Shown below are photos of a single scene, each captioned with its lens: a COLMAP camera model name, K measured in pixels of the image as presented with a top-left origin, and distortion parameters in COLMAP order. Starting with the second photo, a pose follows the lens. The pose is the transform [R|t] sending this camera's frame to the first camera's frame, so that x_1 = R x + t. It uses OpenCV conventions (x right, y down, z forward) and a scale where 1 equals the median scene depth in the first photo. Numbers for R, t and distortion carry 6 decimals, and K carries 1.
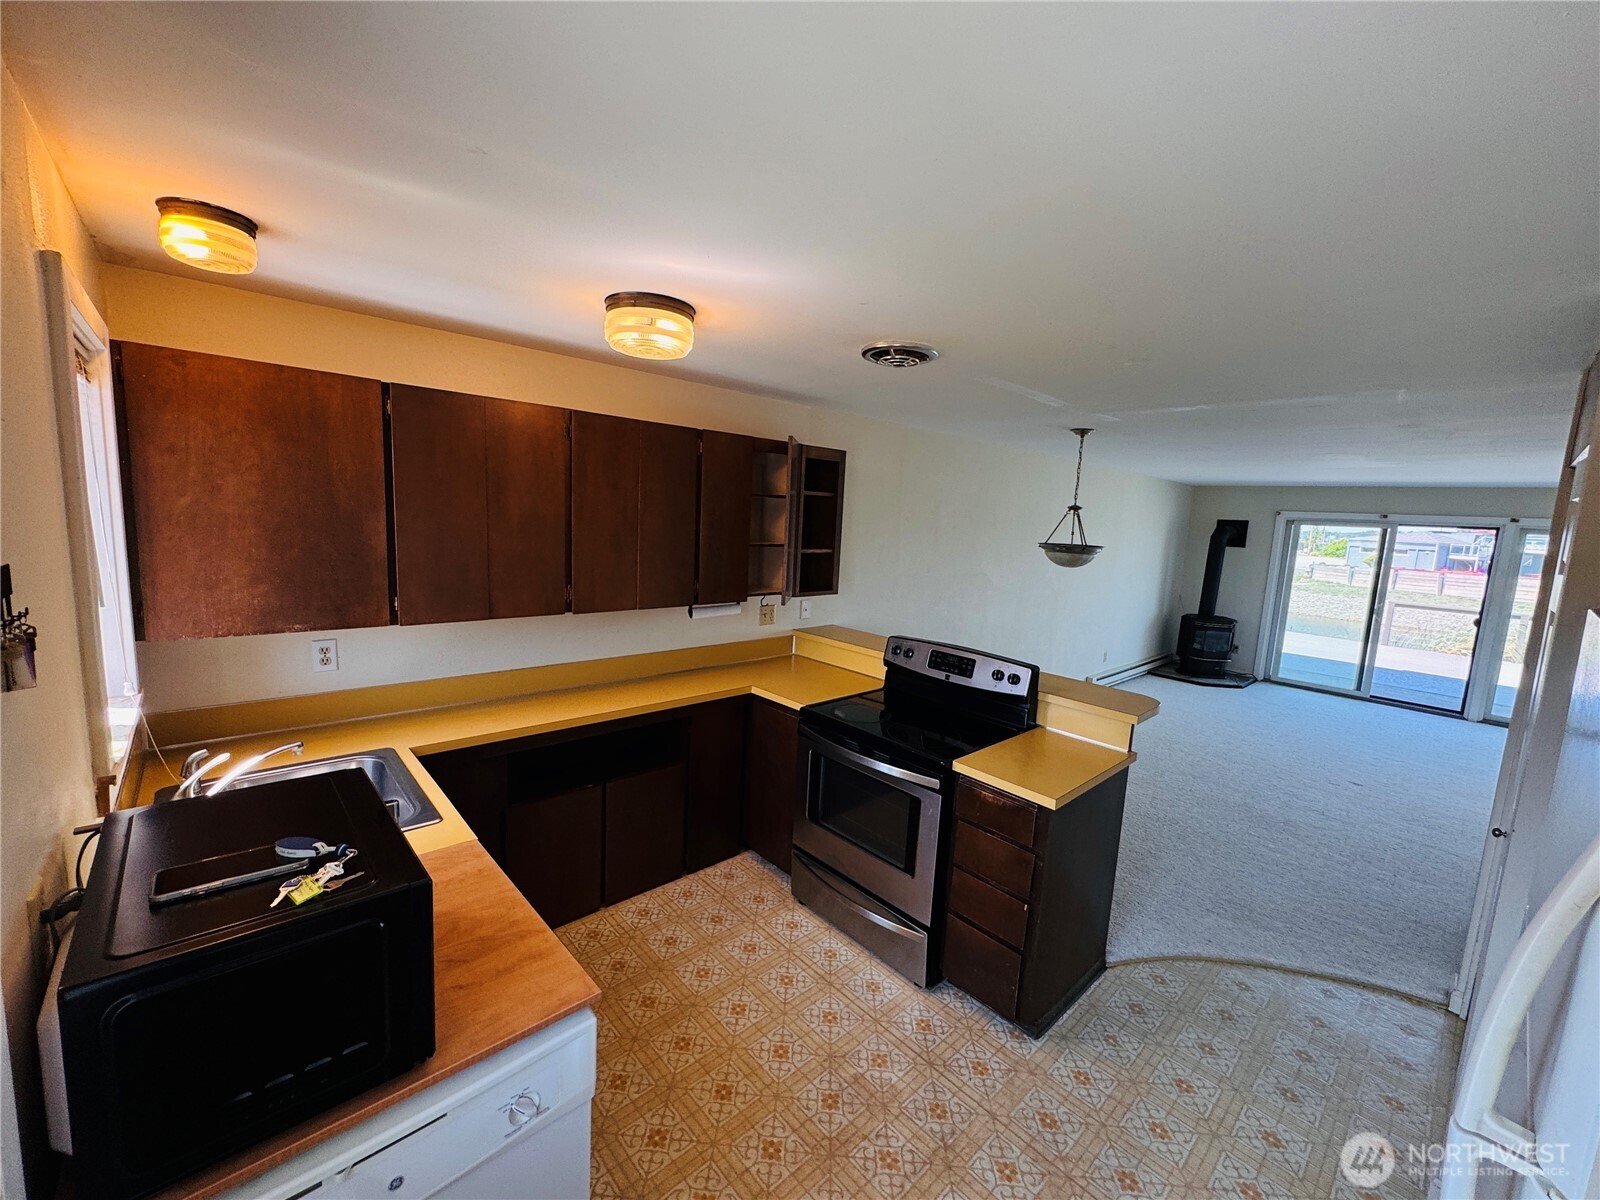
lens RADIAL K [[643.7, 0, 800.0], [0, 643.7, 600.0], [0, 0, 1]] dist [-0.016015, -0.000029]
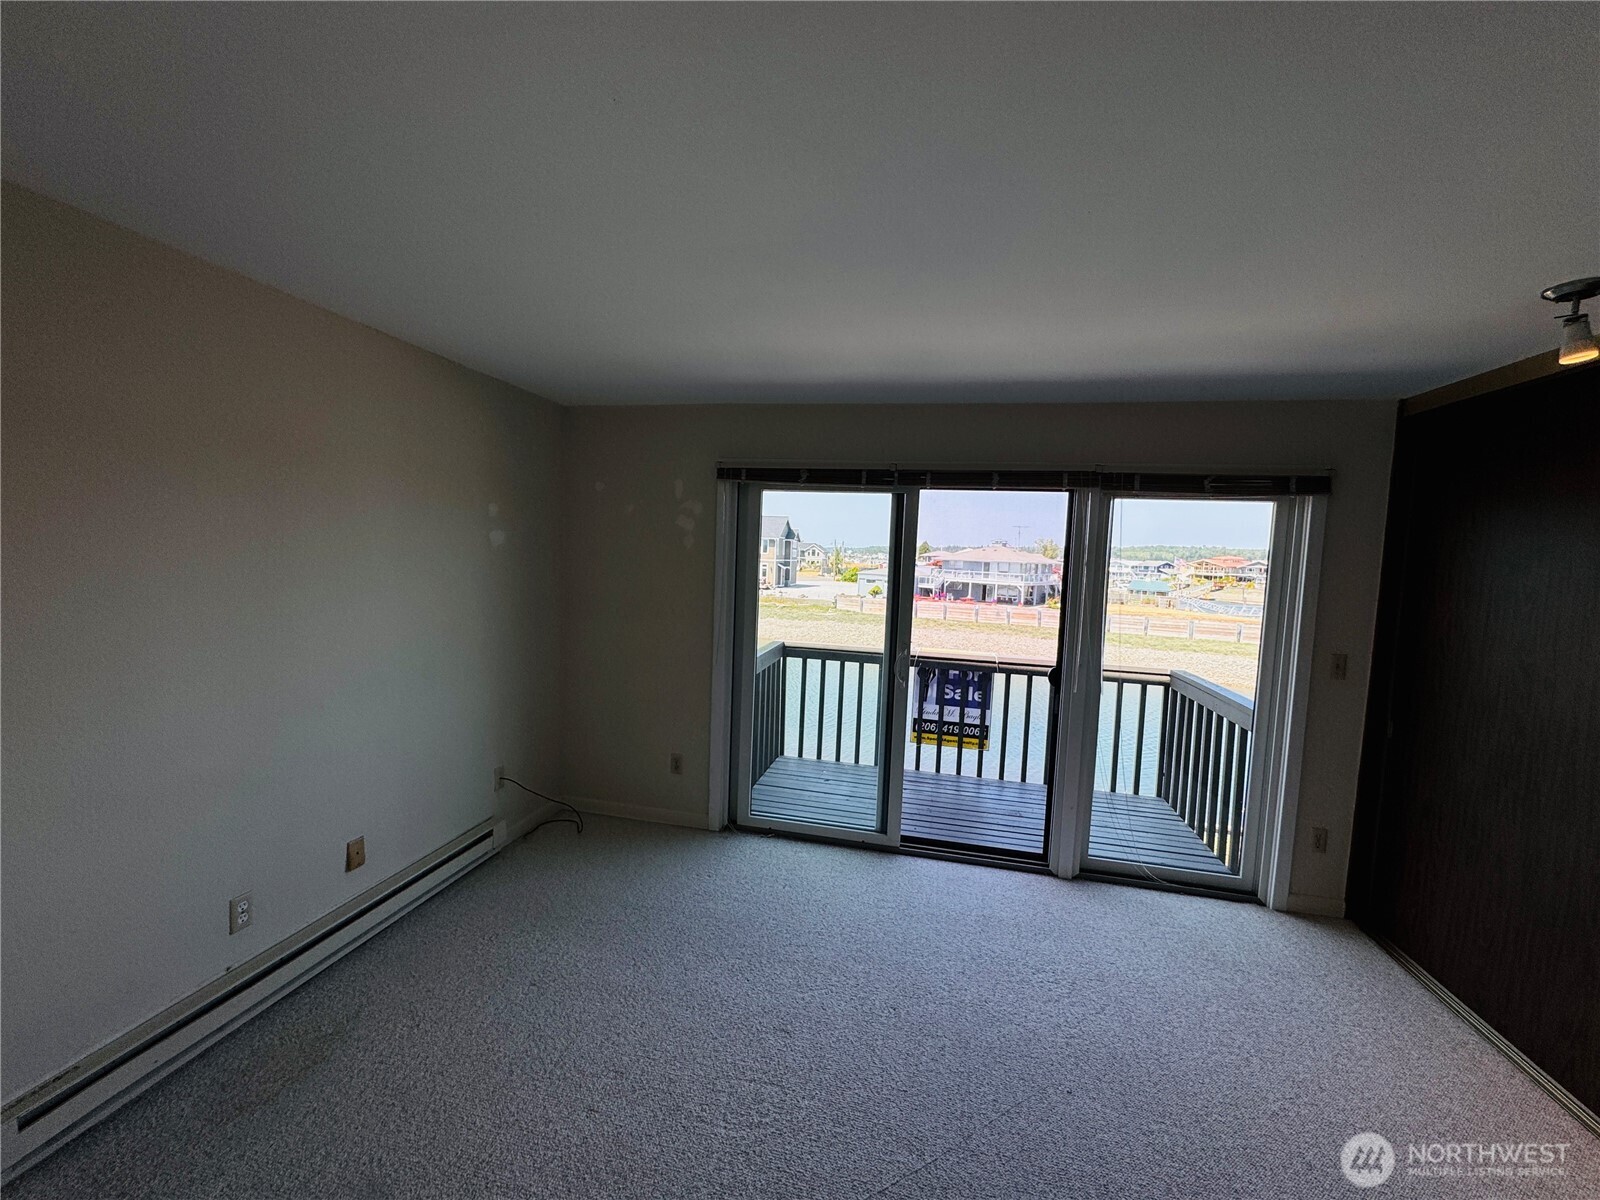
lens RADIAL K [[643.7, 0, 800.0], [0, 643.7, 600.0], [0, 0, 1]] dist [-0.016015, -0.000029]
pose [[0.825822, -0.054817, 0.561261, 0.570148], [0.075882, 0.997015, -0.014275, -0.030497], [-0.558803, 0.054379, 0.827516, 0.629870]]
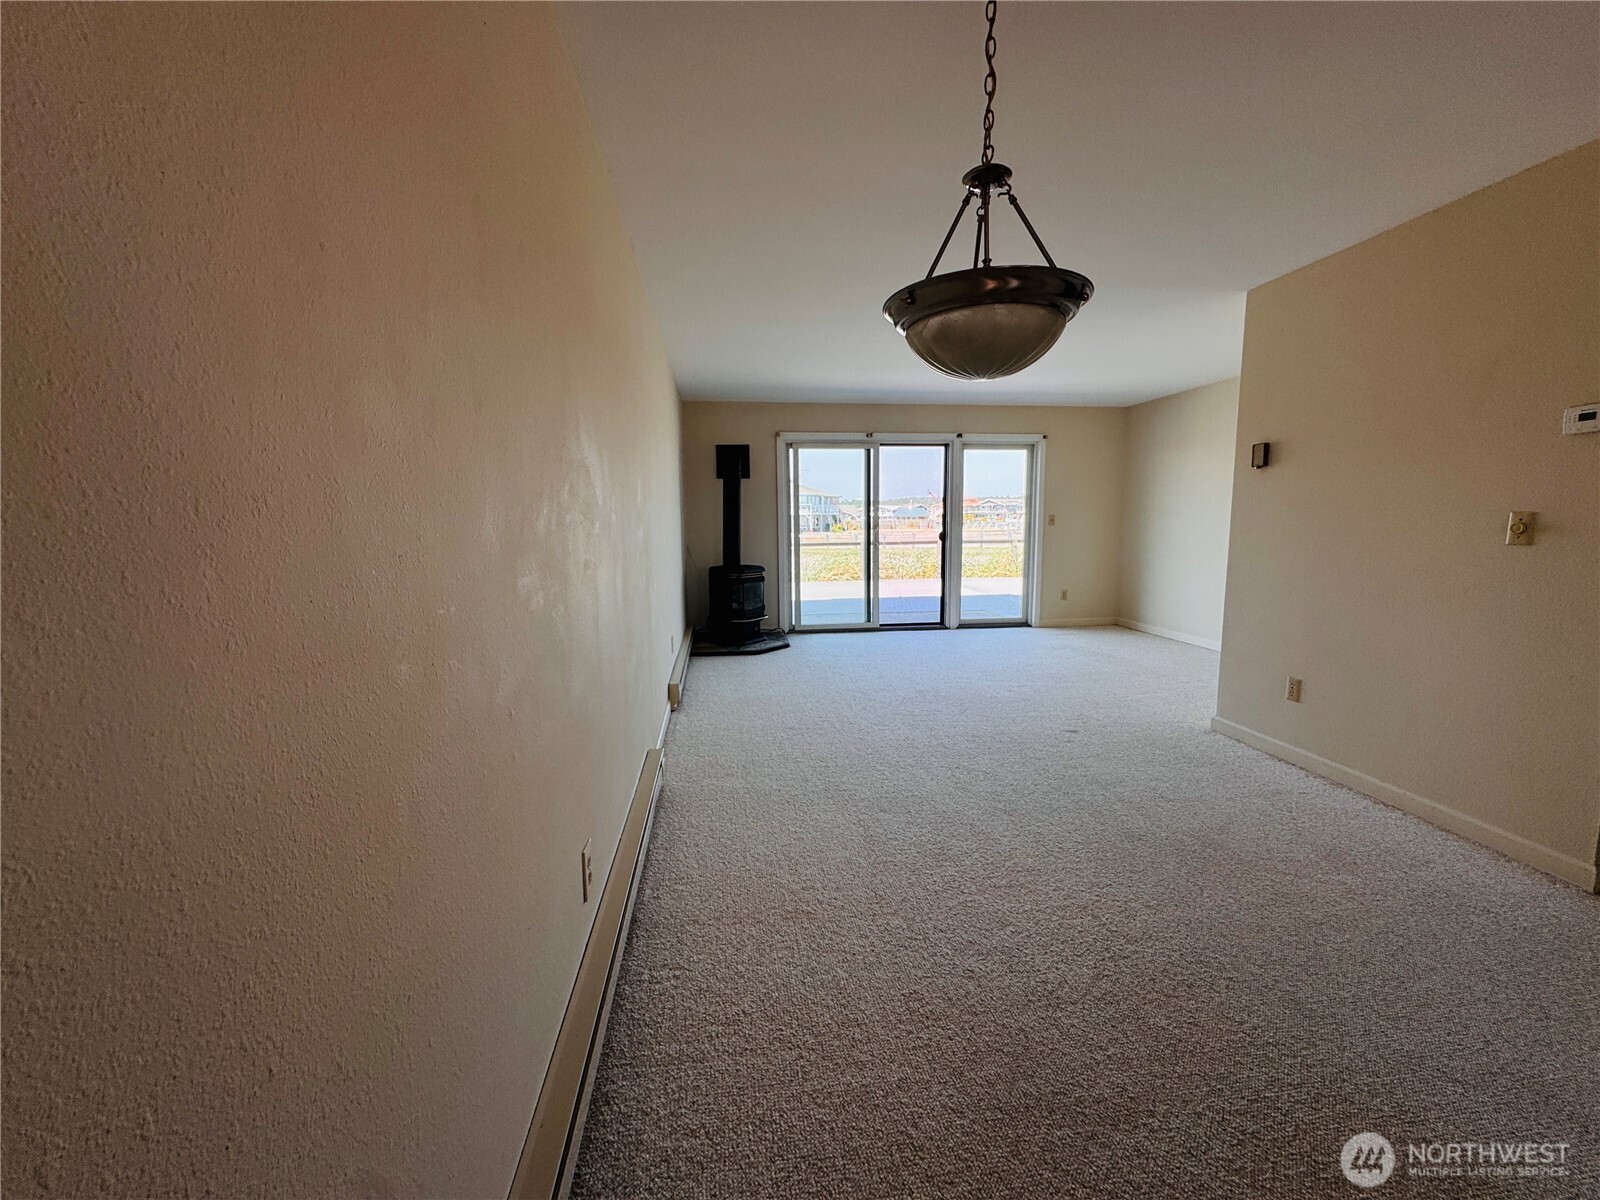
lens RADIAL K [[643.7, 0, 800.0], [0, 643.7, 600.0], [0, 0, 1]] dist [-0.016015, -0.000029]
pose [[0.584960, -0.160498, 0.795023, 0.058013], [0.149803, 0.984740, 0.088576, 0.009294], [-0.797108, 0.067283, 0.600077, 0.505833]]
